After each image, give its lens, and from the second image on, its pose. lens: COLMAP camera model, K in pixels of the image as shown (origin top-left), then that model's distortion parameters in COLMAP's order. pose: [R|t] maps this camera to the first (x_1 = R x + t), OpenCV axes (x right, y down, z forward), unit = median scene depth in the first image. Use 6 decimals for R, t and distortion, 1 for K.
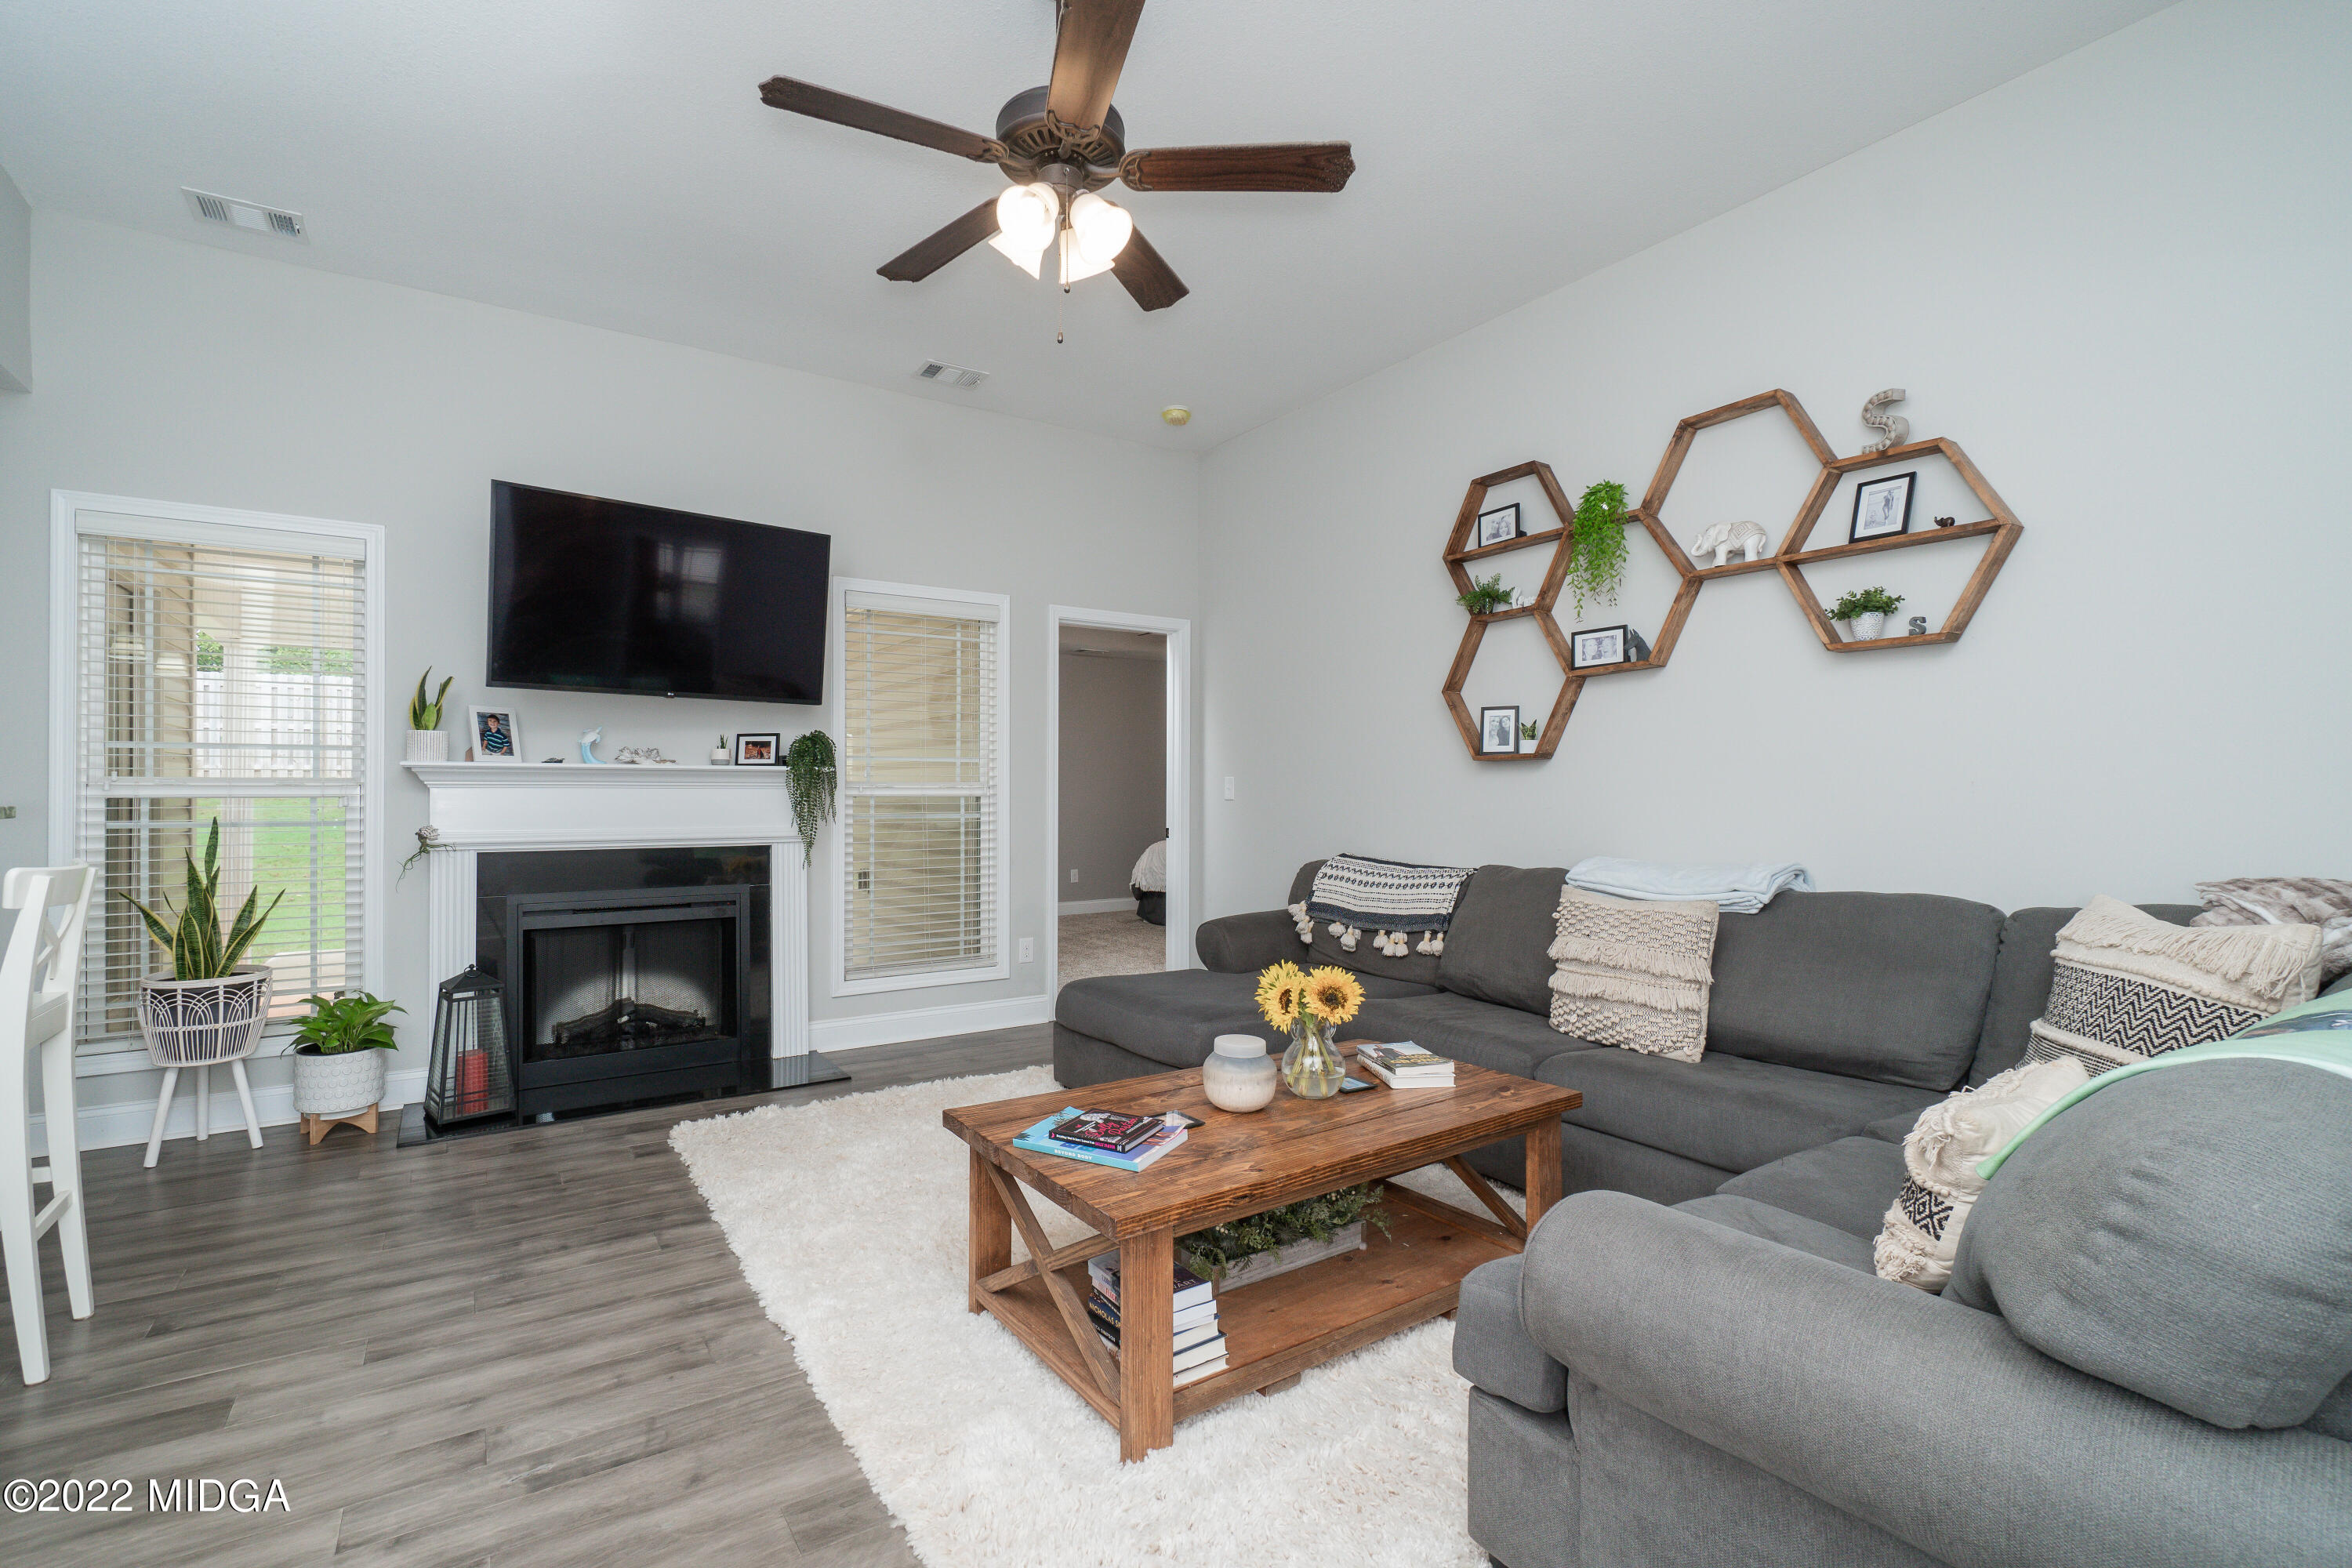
lens RADIAL K [[1017.4, 0, 1107.3], [0, 1017.4, 784.3], [0, 0, 1]] dist [-0.007893, 0.002113]
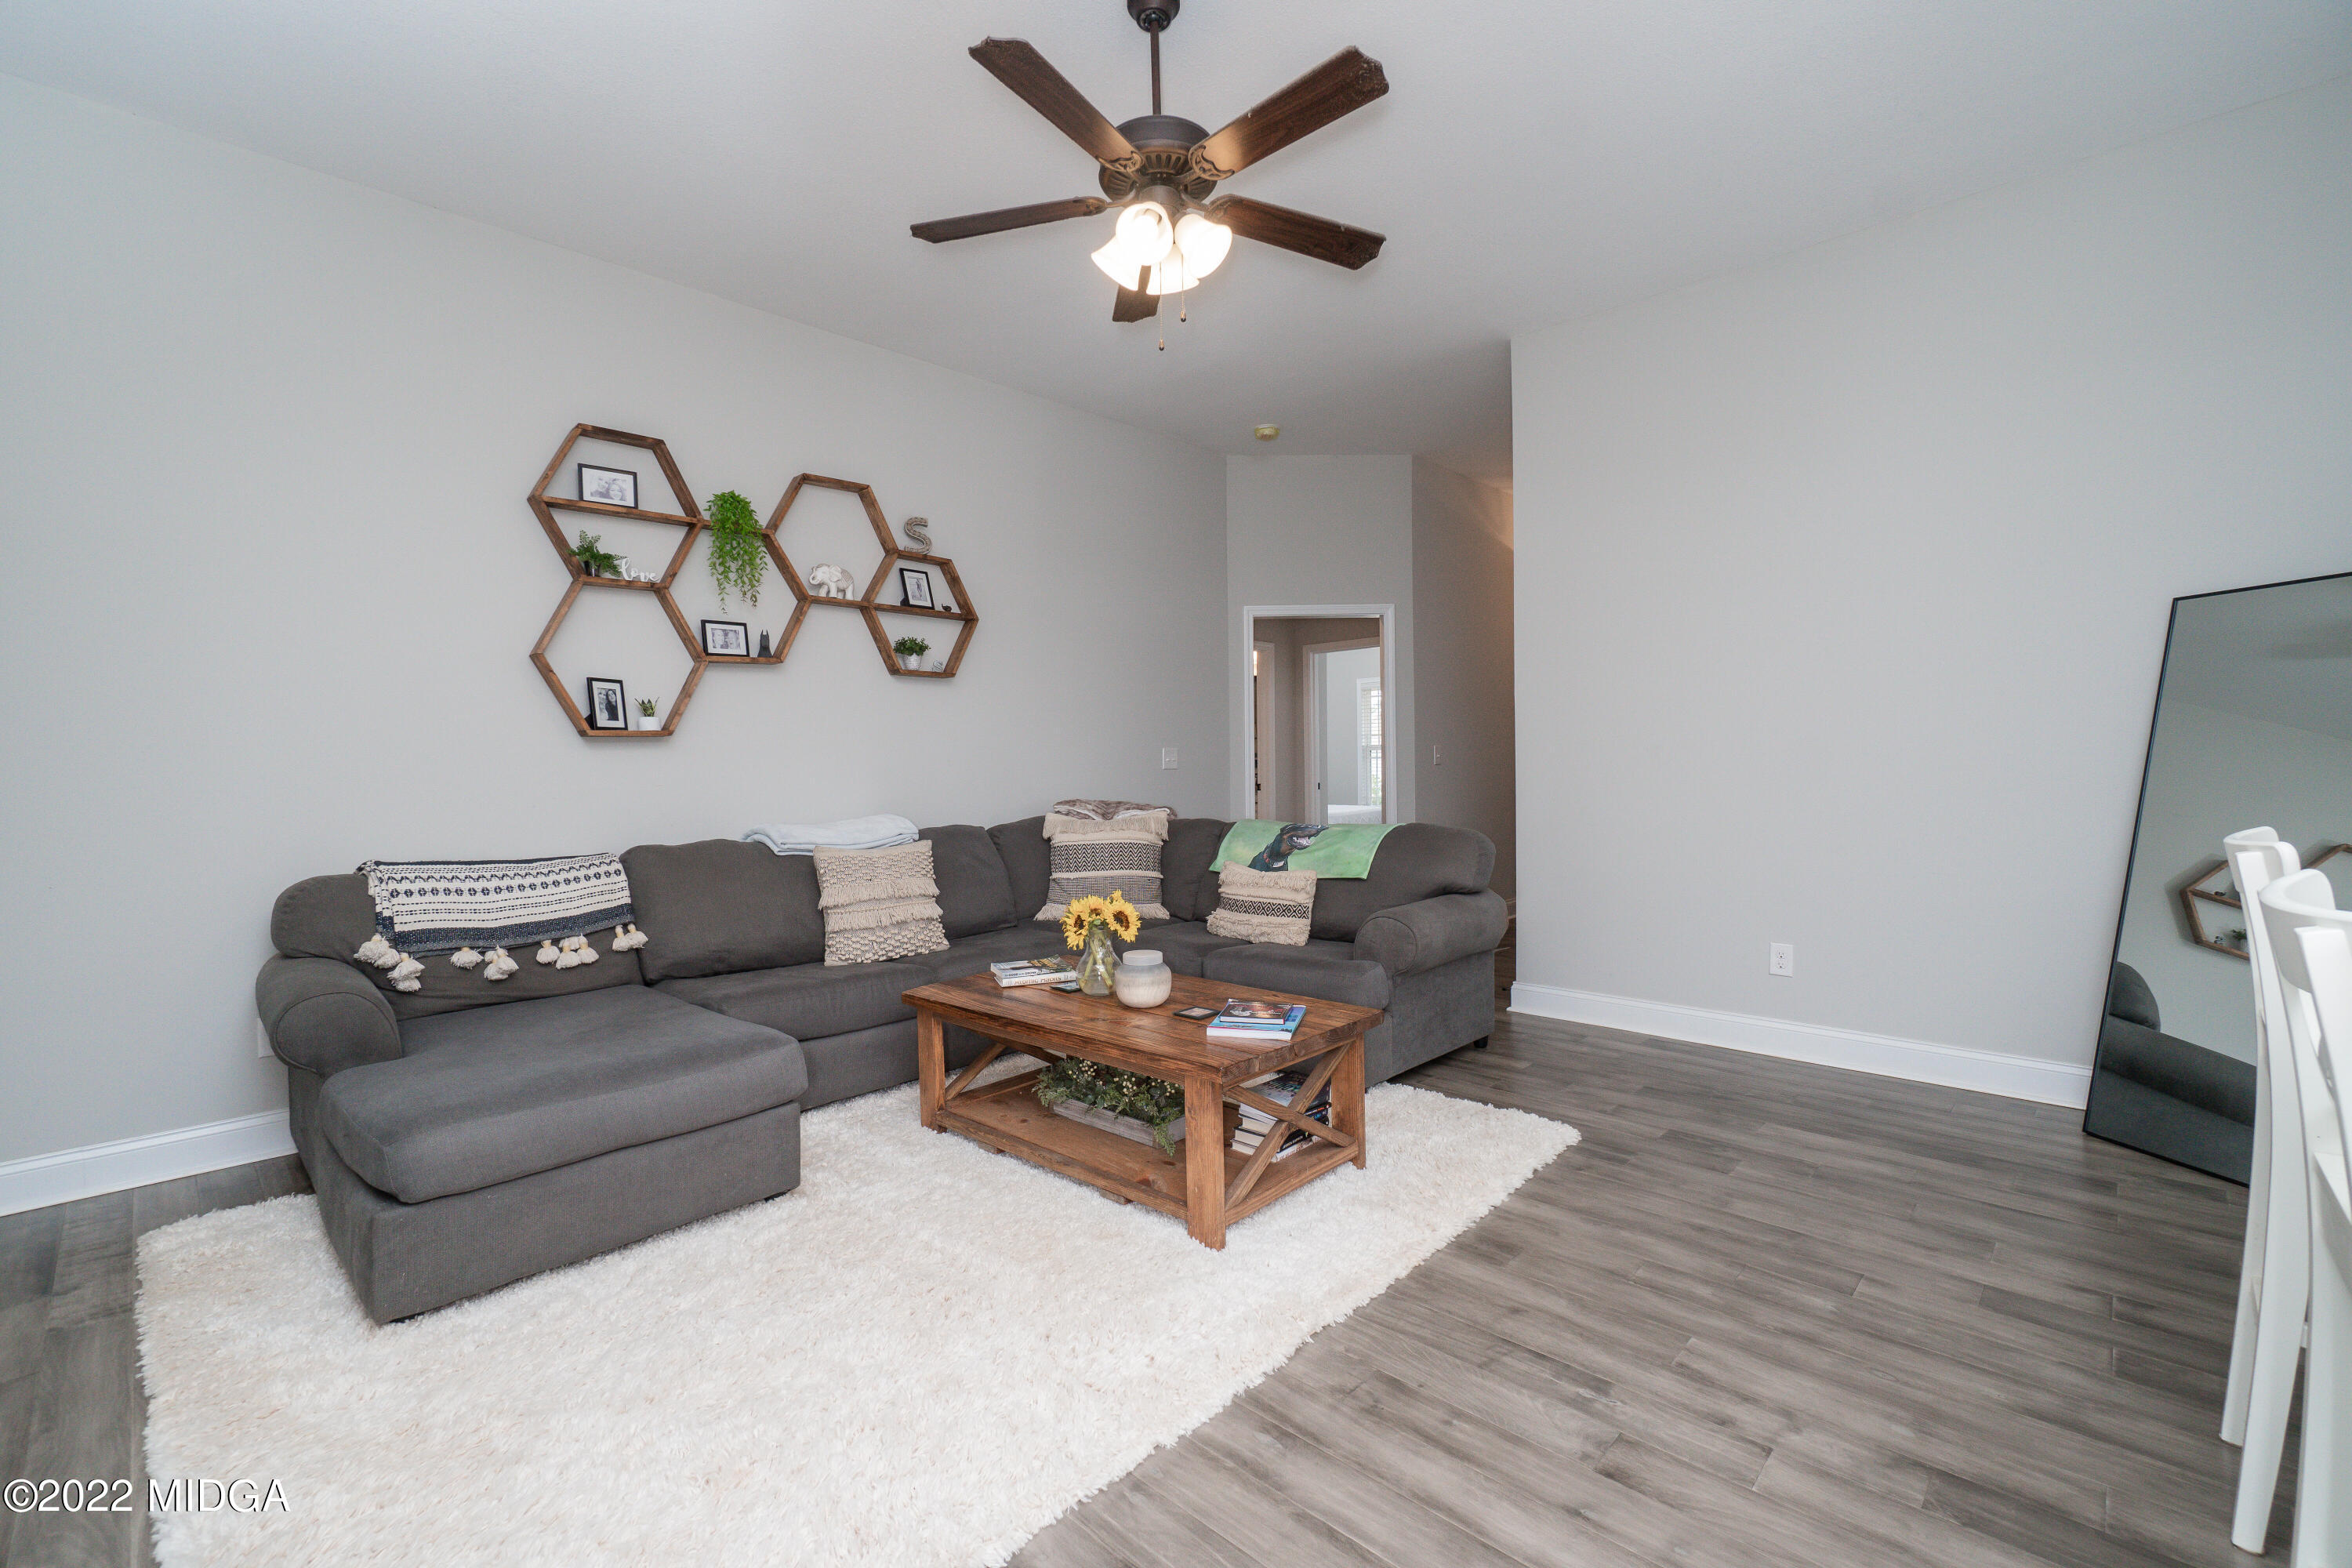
lens RADIAL K [[1017.4, 0, 1153.0], [0, 1017.4, 765.3], [0, 0, 1]] dist [-0.007893, 0.002113]
pose [[-0.227712, 0.001285, 0.973728, -0.739944], [0.008378, 0.999965, 0.000640, 0.007978], [-0.973692, 0.008304, -0.227715, 0.835985]]
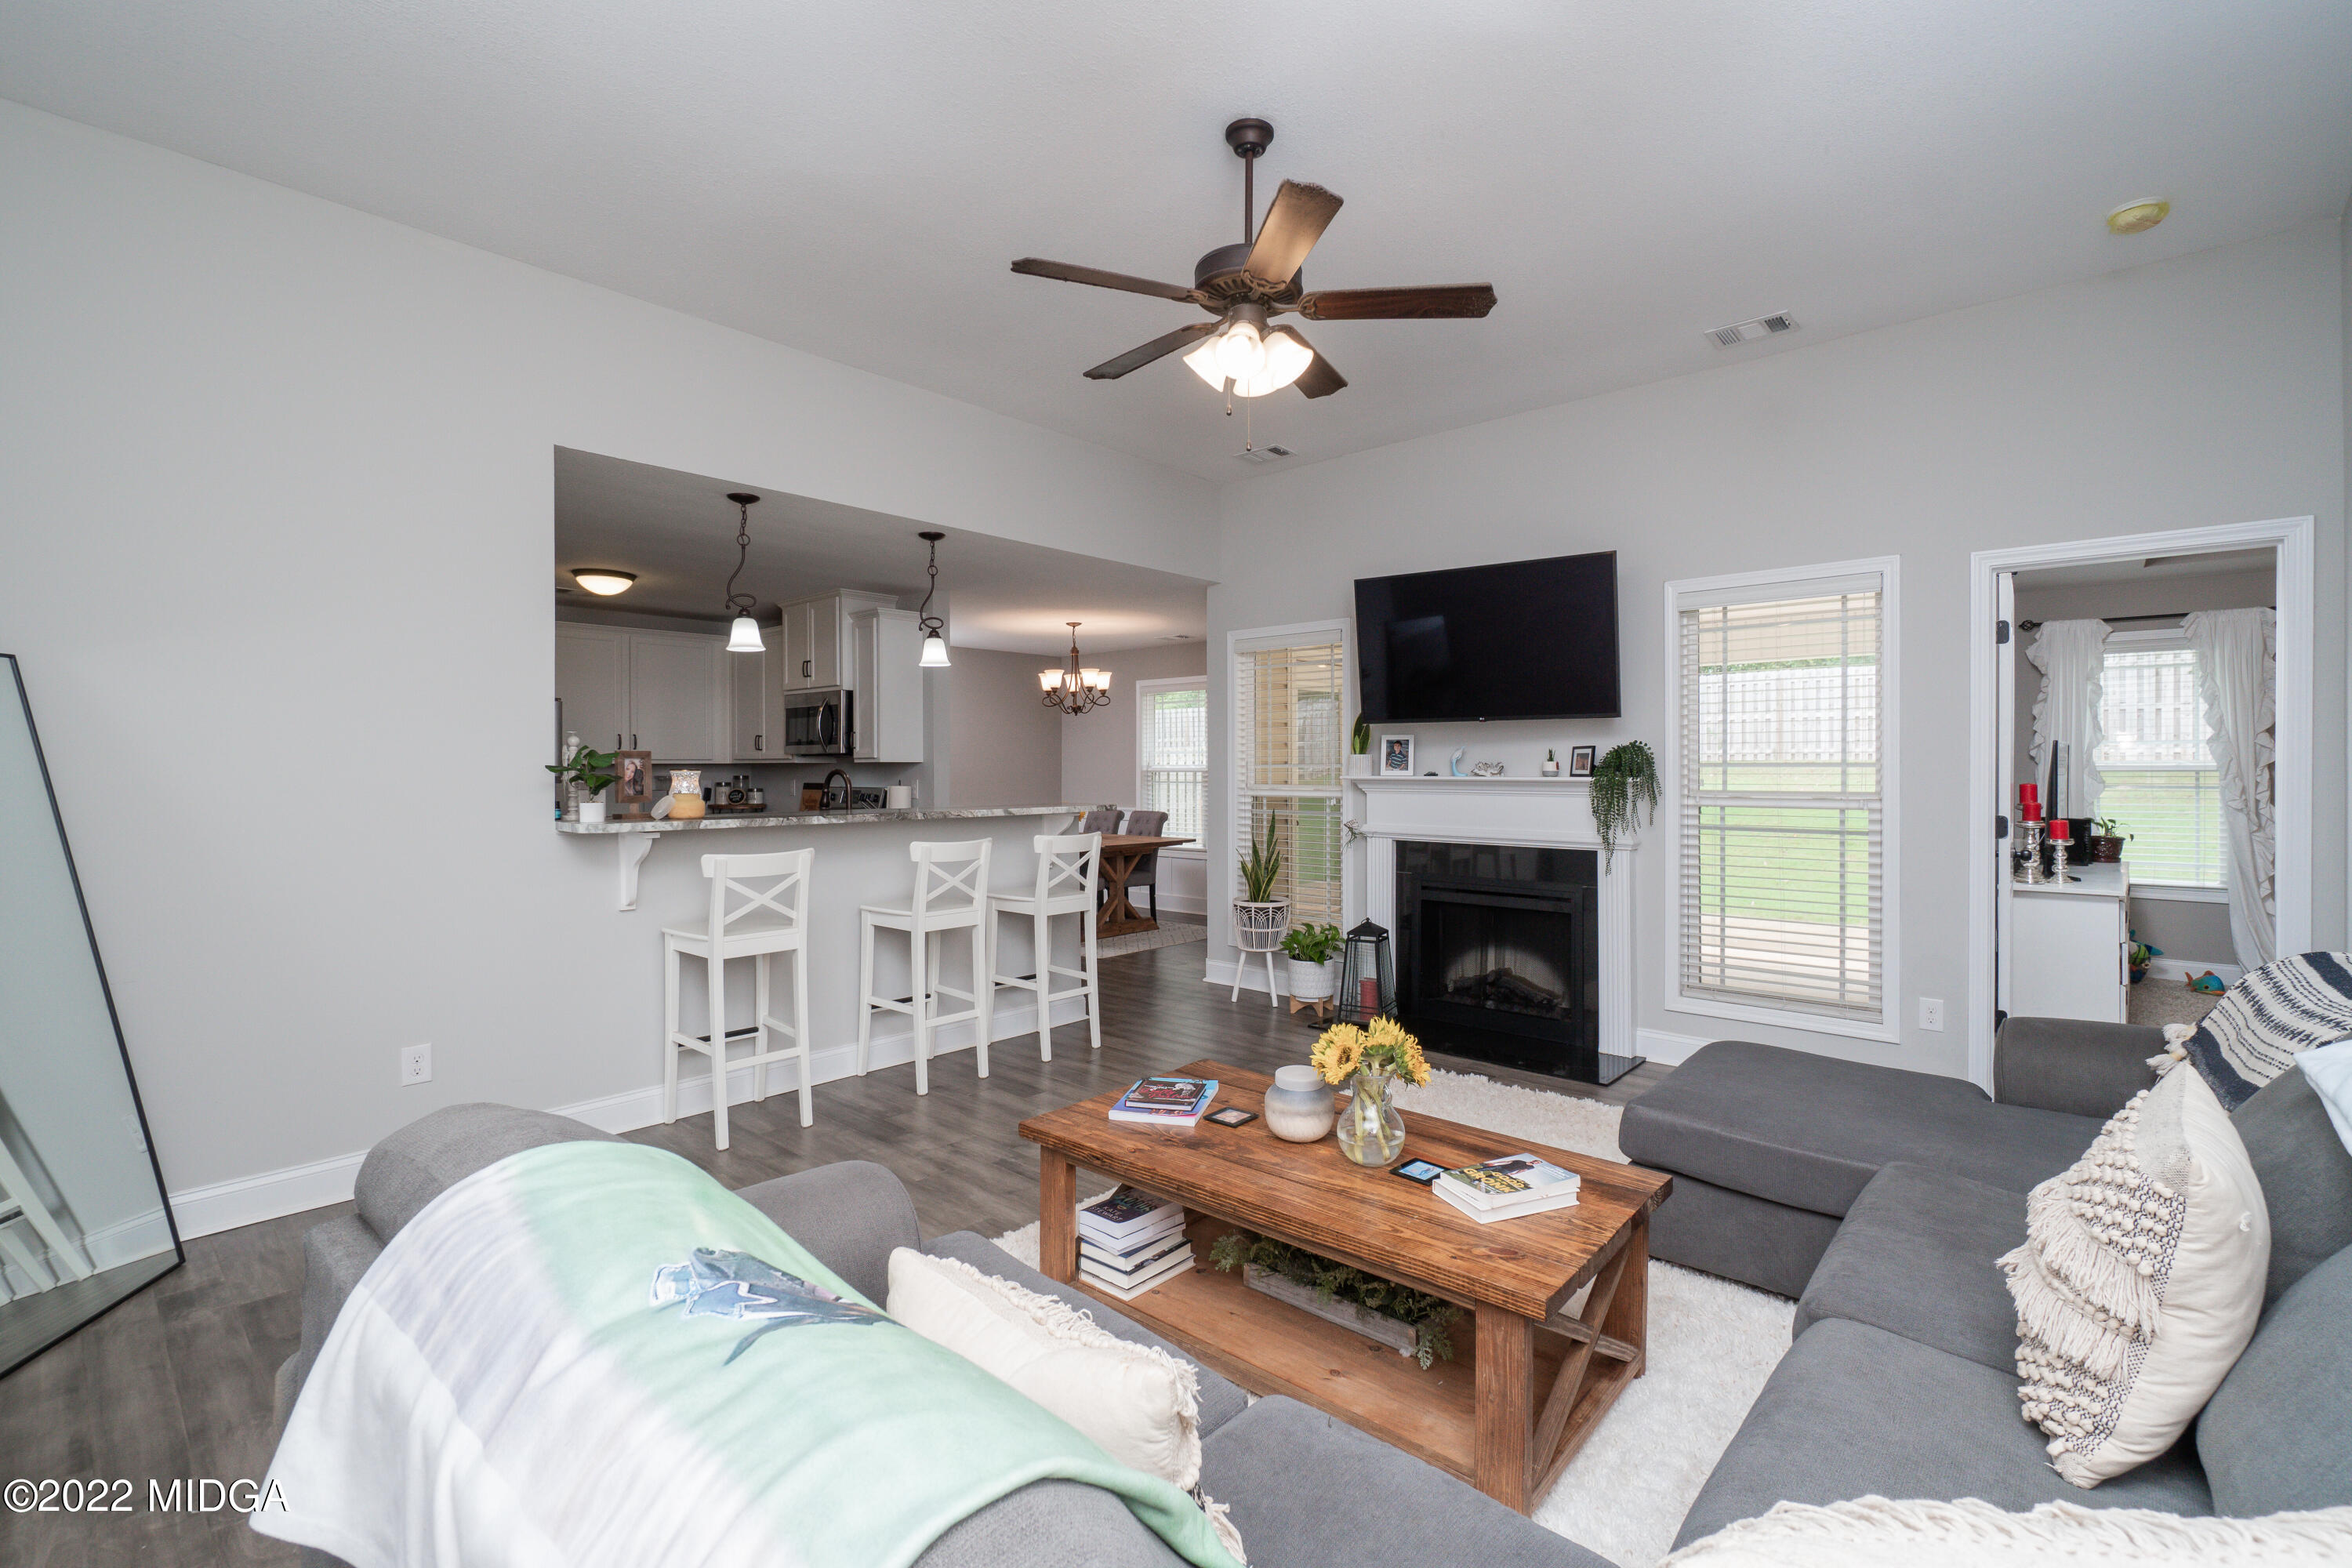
lens RADIAL K [[1017.4, 0, 1239.8], [0, 1017.4, 770.7], [0, 0, 1]] dist [-0.007893, 0.002113]
pose [[0.312069, 0.002777, -0.950056, 0.720957], [0.008581, 0.999947, 0.005741, -0.041861], [0.950021, -0.009944, 0.312028, 0.406258]]
